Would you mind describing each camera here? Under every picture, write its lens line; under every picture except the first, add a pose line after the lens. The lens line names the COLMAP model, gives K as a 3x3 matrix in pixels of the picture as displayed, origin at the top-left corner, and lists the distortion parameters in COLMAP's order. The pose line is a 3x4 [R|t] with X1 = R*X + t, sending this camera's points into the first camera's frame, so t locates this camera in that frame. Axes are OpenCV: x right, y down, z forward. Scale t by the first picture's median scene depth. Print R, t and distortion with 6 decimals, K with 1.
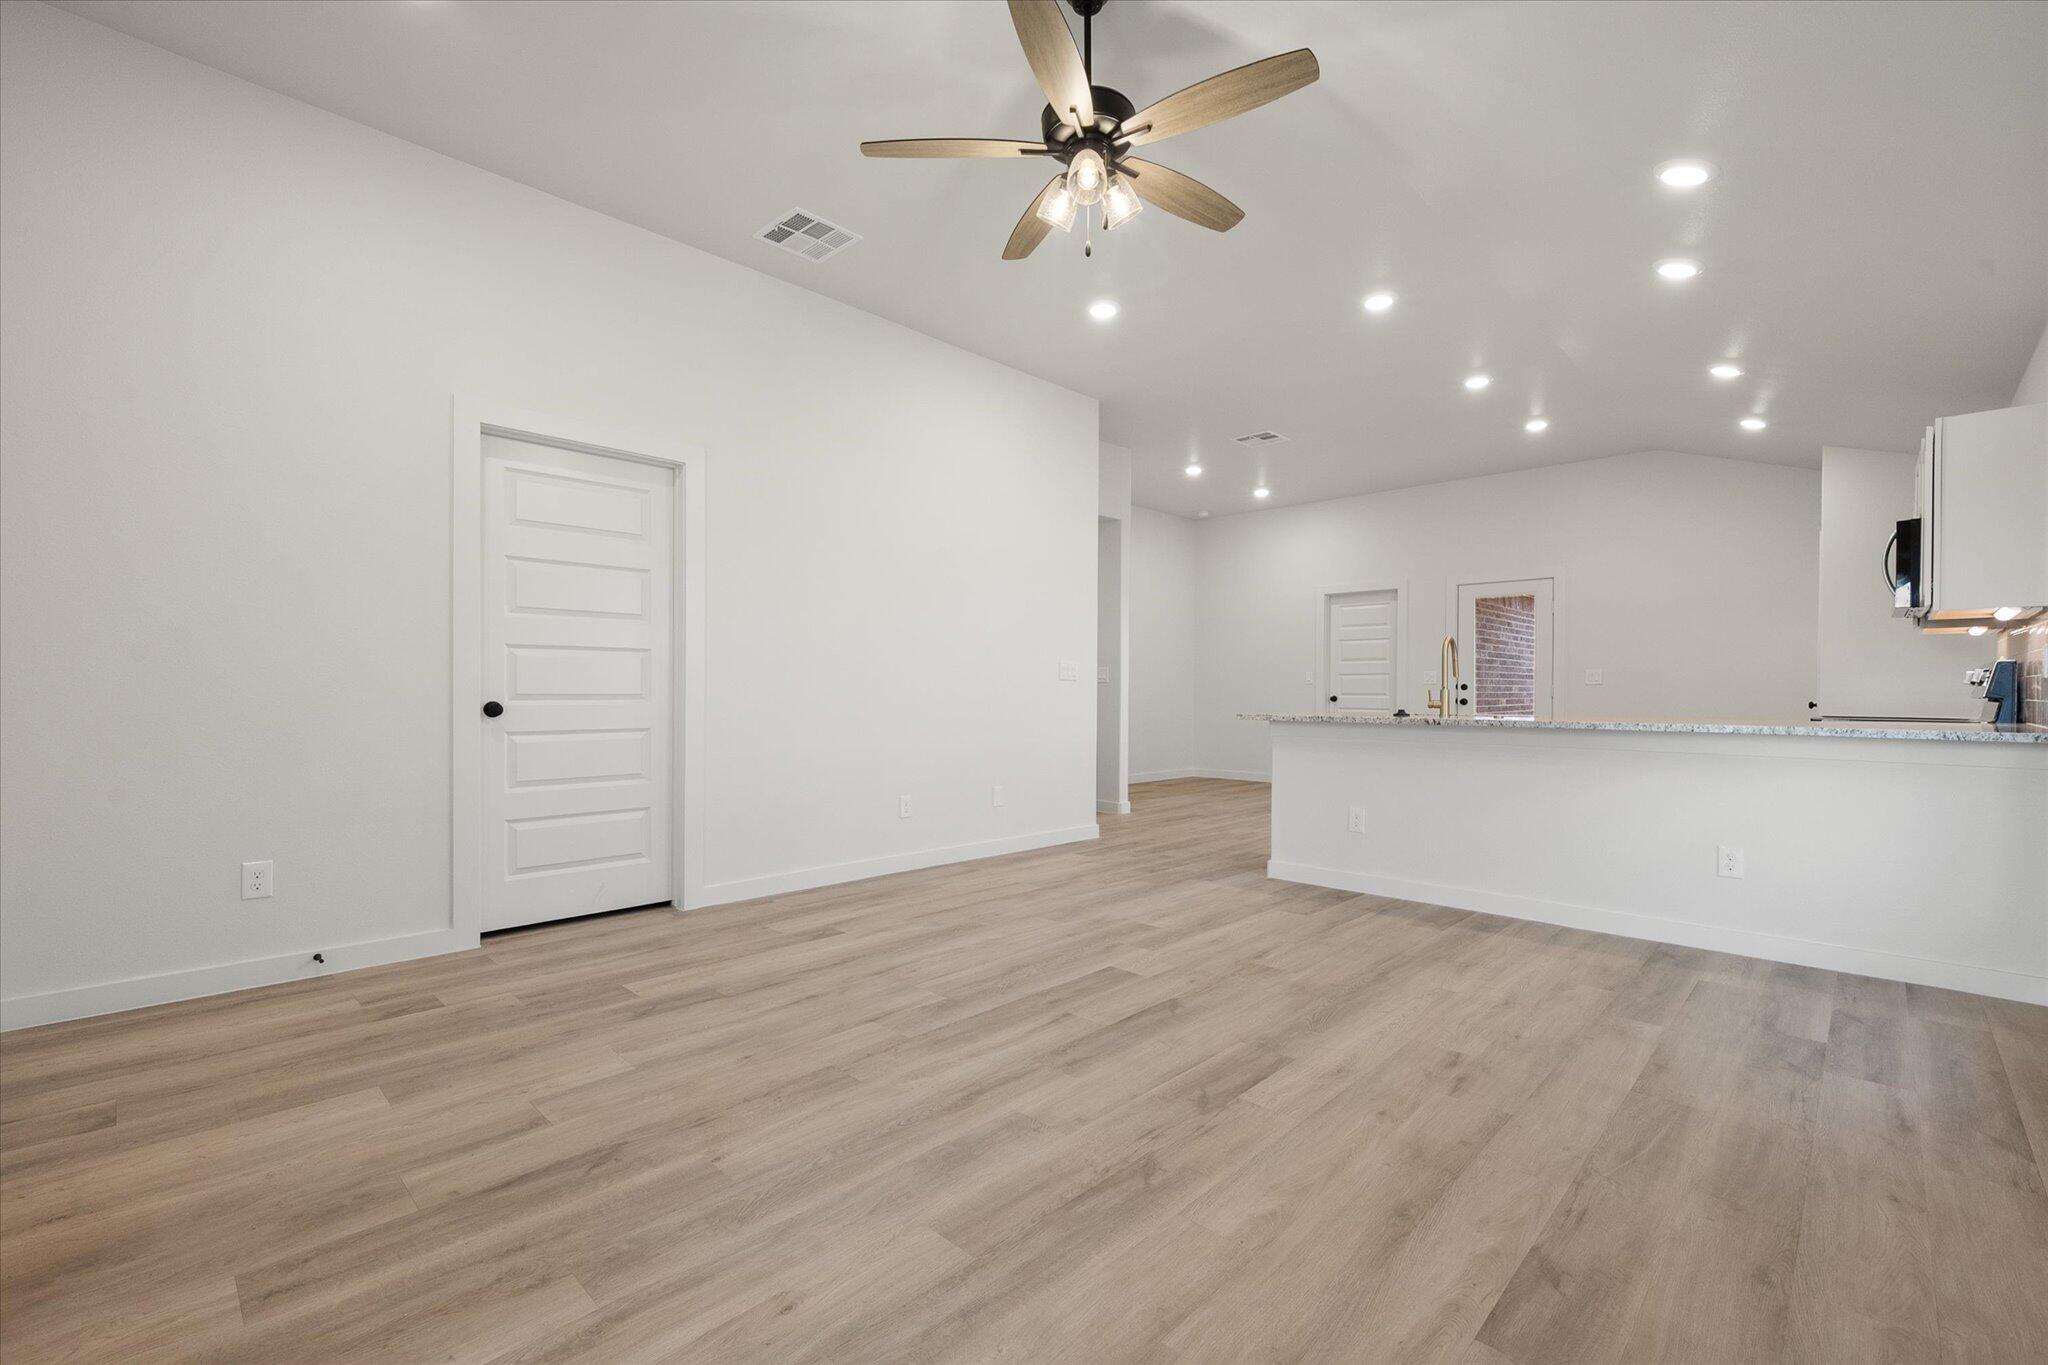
lens RADIAL K [[878.6, 0, 1030.0], [0, 878.6, 681.4], [0, 0, 1]] dist [0.000956, -0.000275]
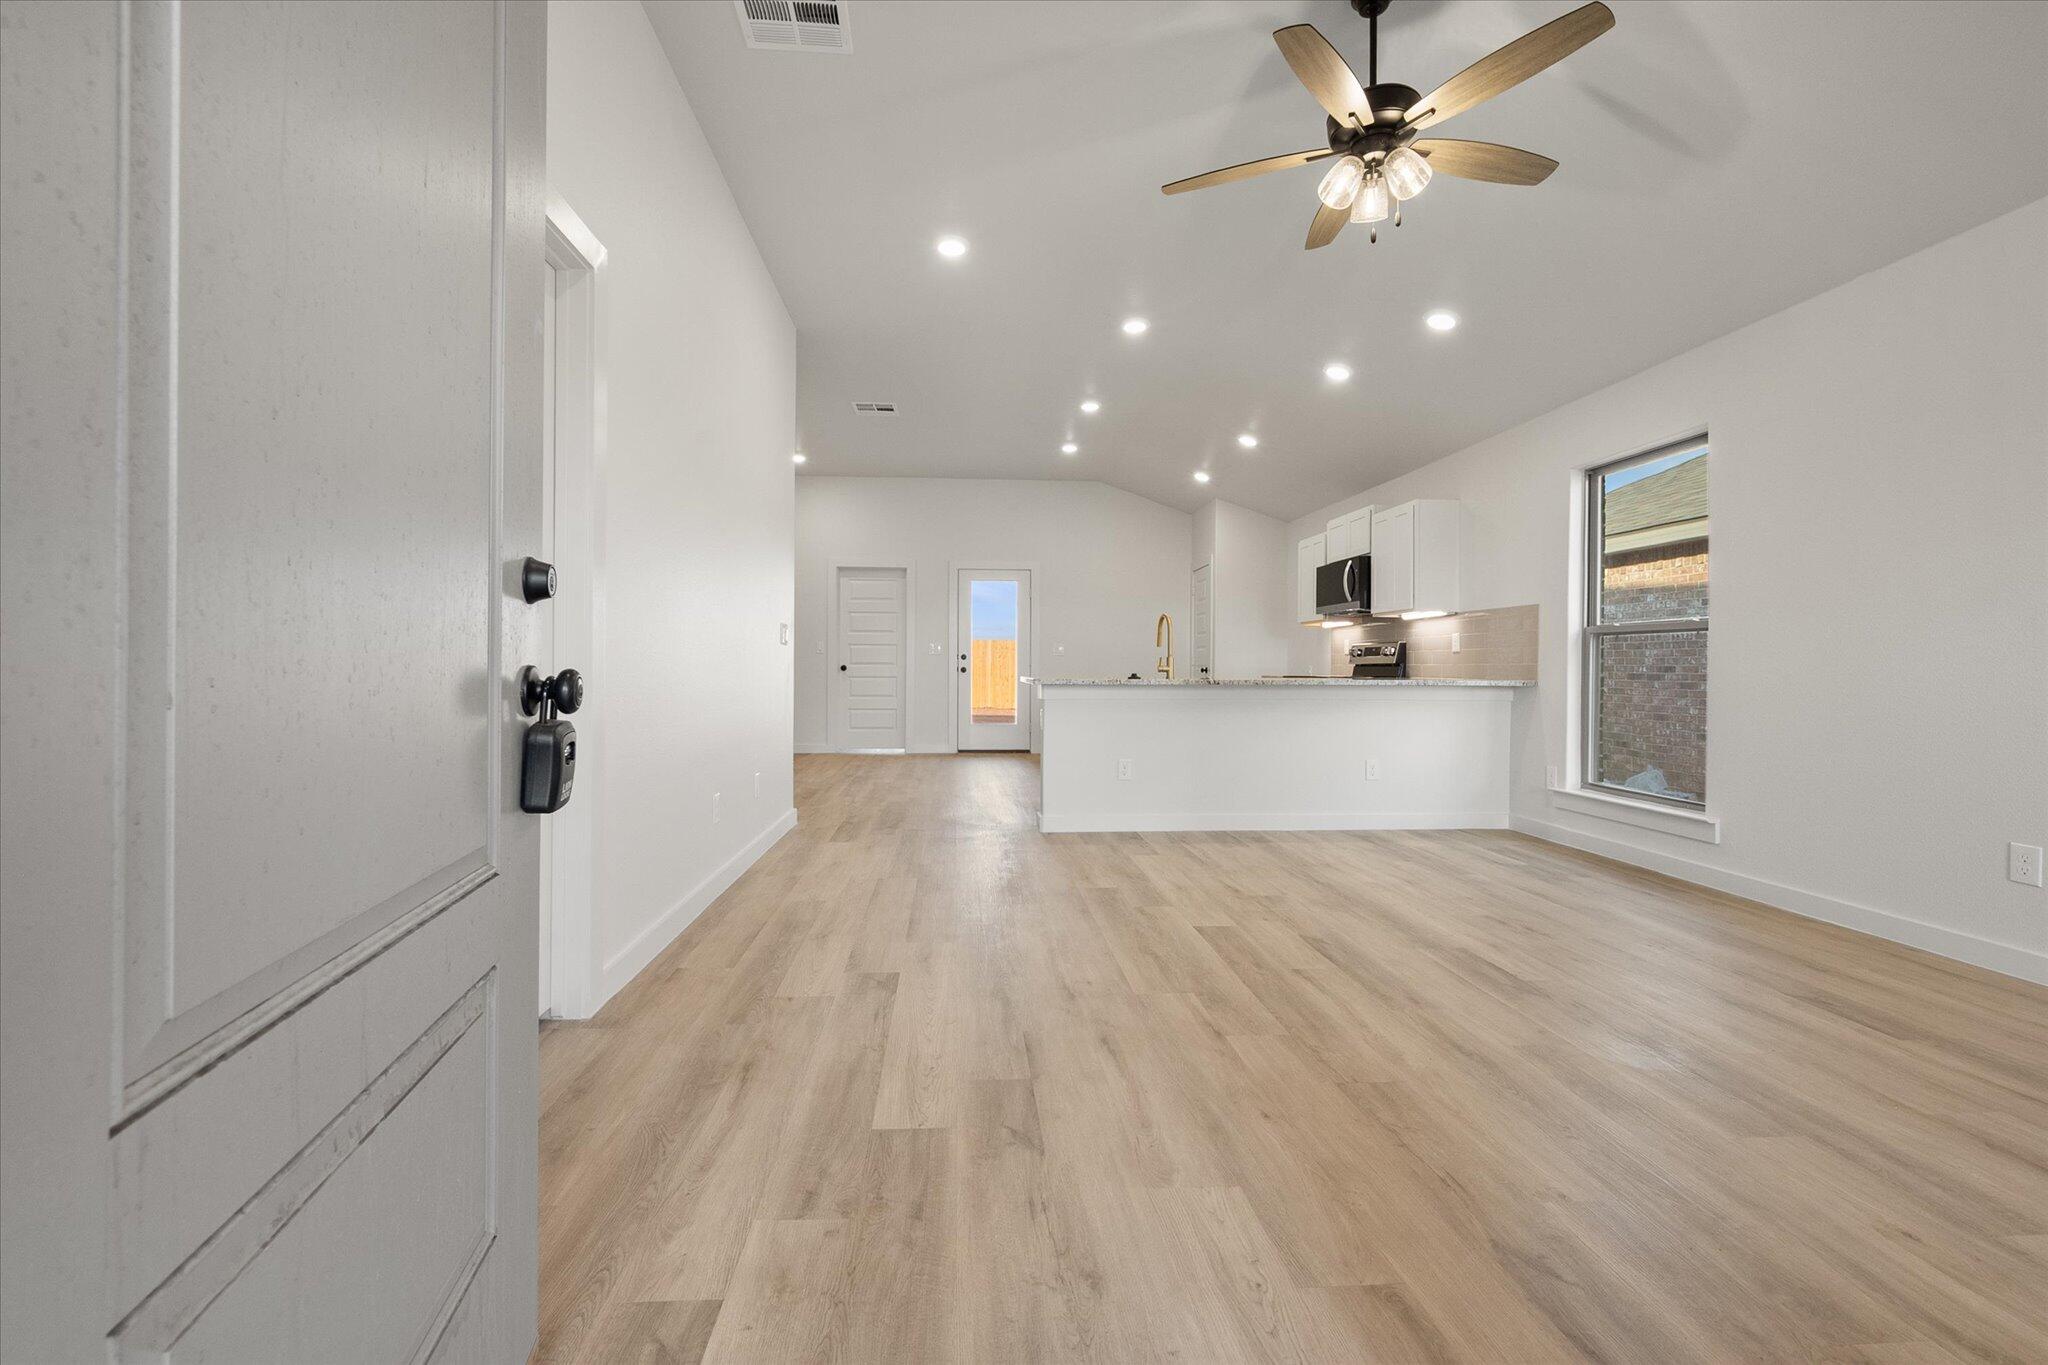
lens RADIAL K [[855.3, 0, 1010.4], [0, 855.3, 665.2], [0, 0, 1]] dist [-0.001179, 0.000387]
pose [[0.675207, -0.000534, 0.737628, -0.873581], [-0.008873, 0.999922, 0.008846, 0.018727], [-0.737575, -0.012518, 0.675149, 0.556294]]
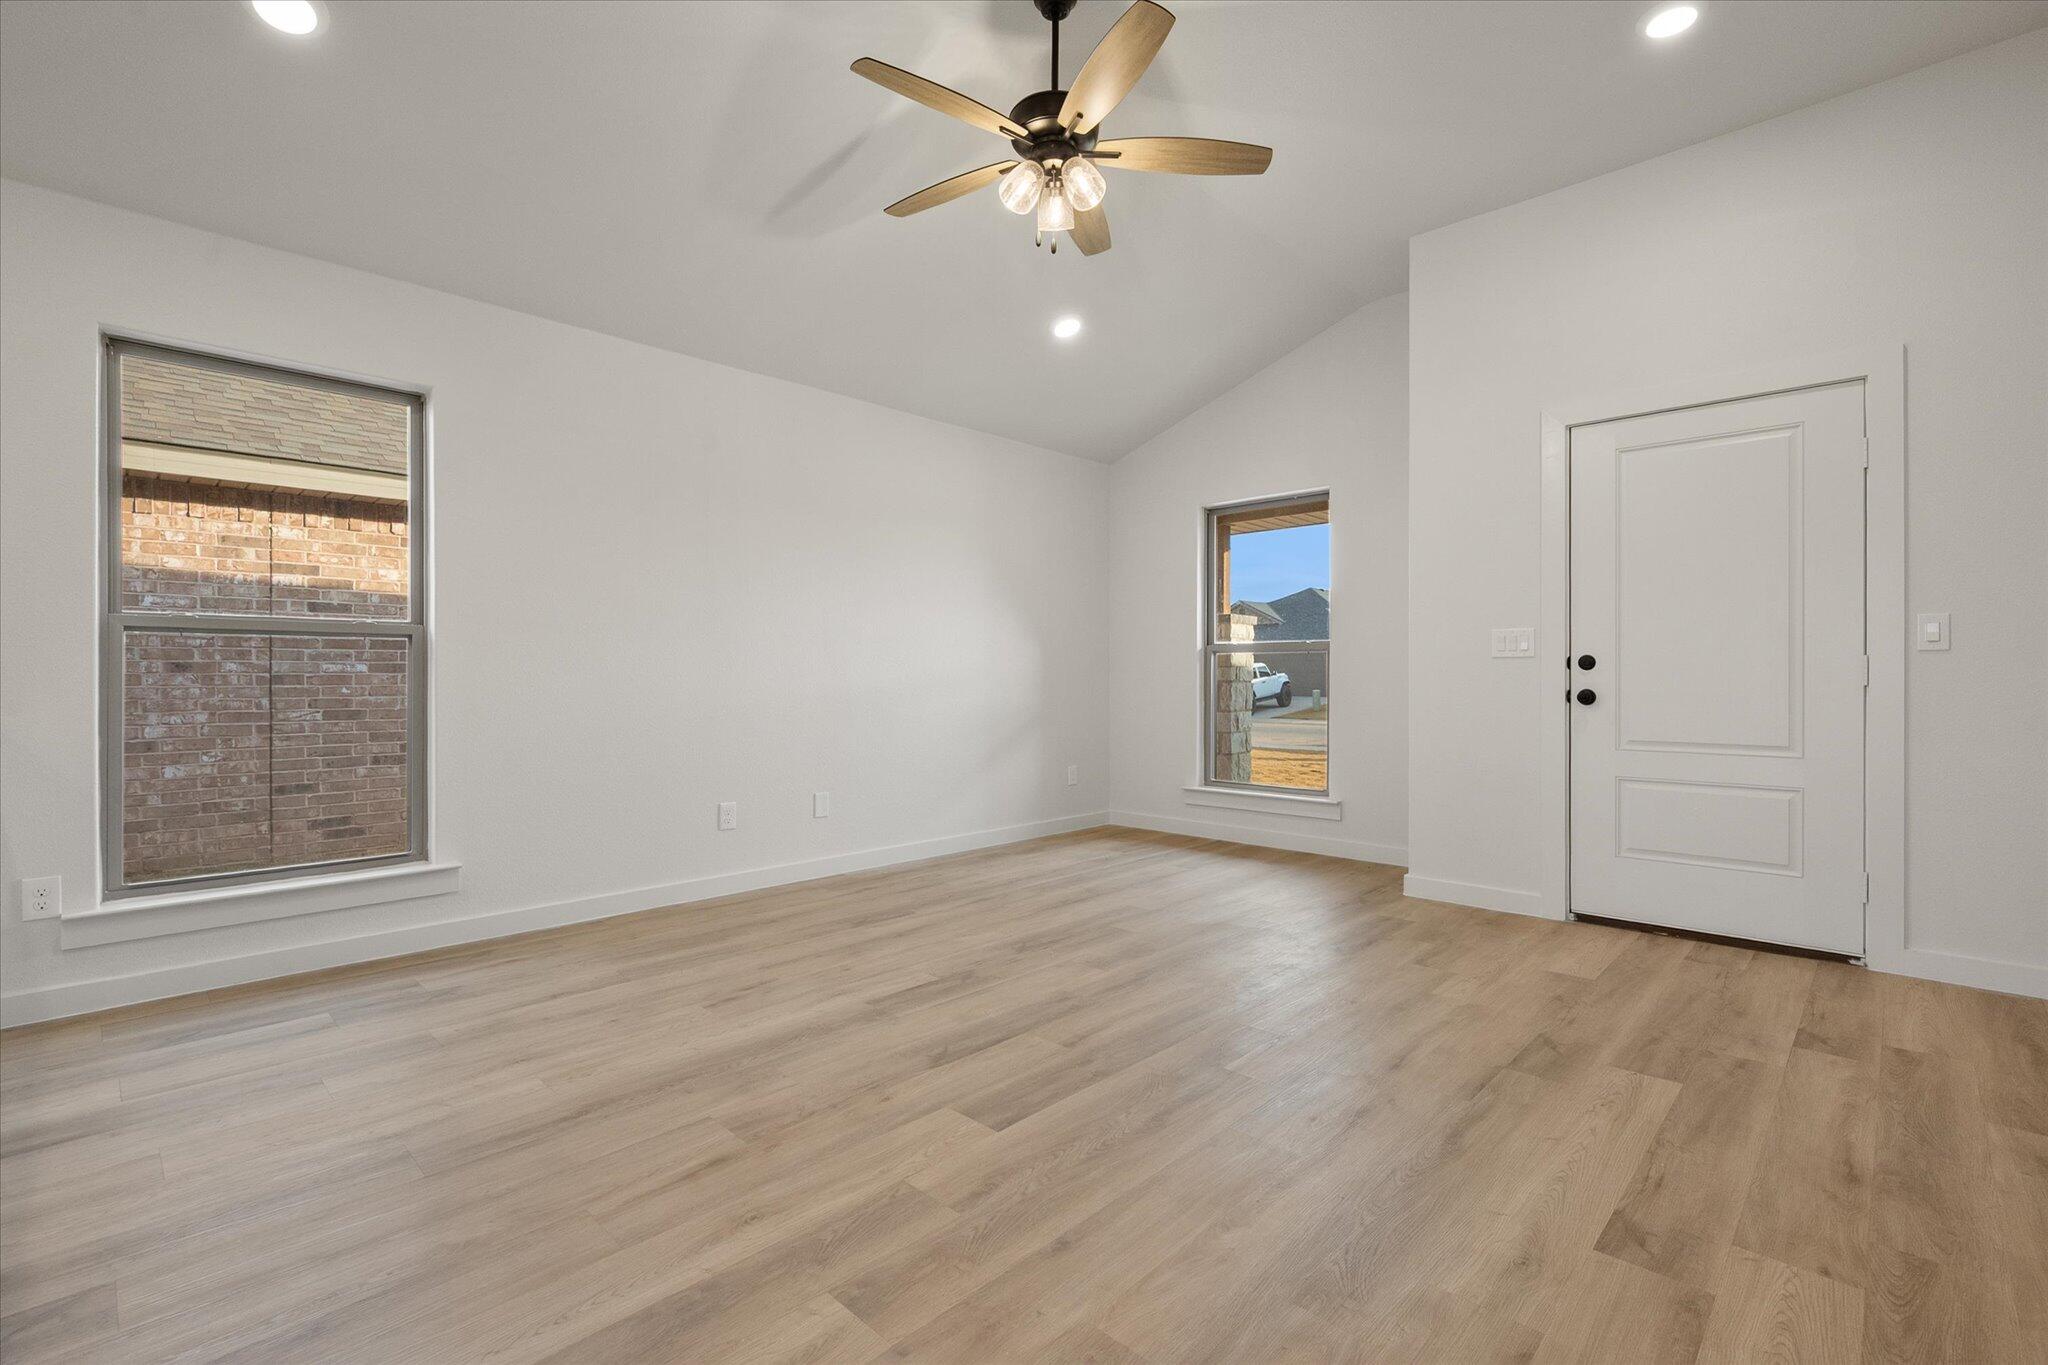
lens RADIAL K [[917.8, 0, 1026.4], [0, 917.8, 675.9], [0, 0, 1]] dist [-0.001825, -0.000429]
pose [[-0.999975, -0.007065, -0.000049, 0.083591], [-0.007065, 0.999933, -0.009158, 0.019840], [0.000114, -0.009157, -0.999958, 1.836610]]
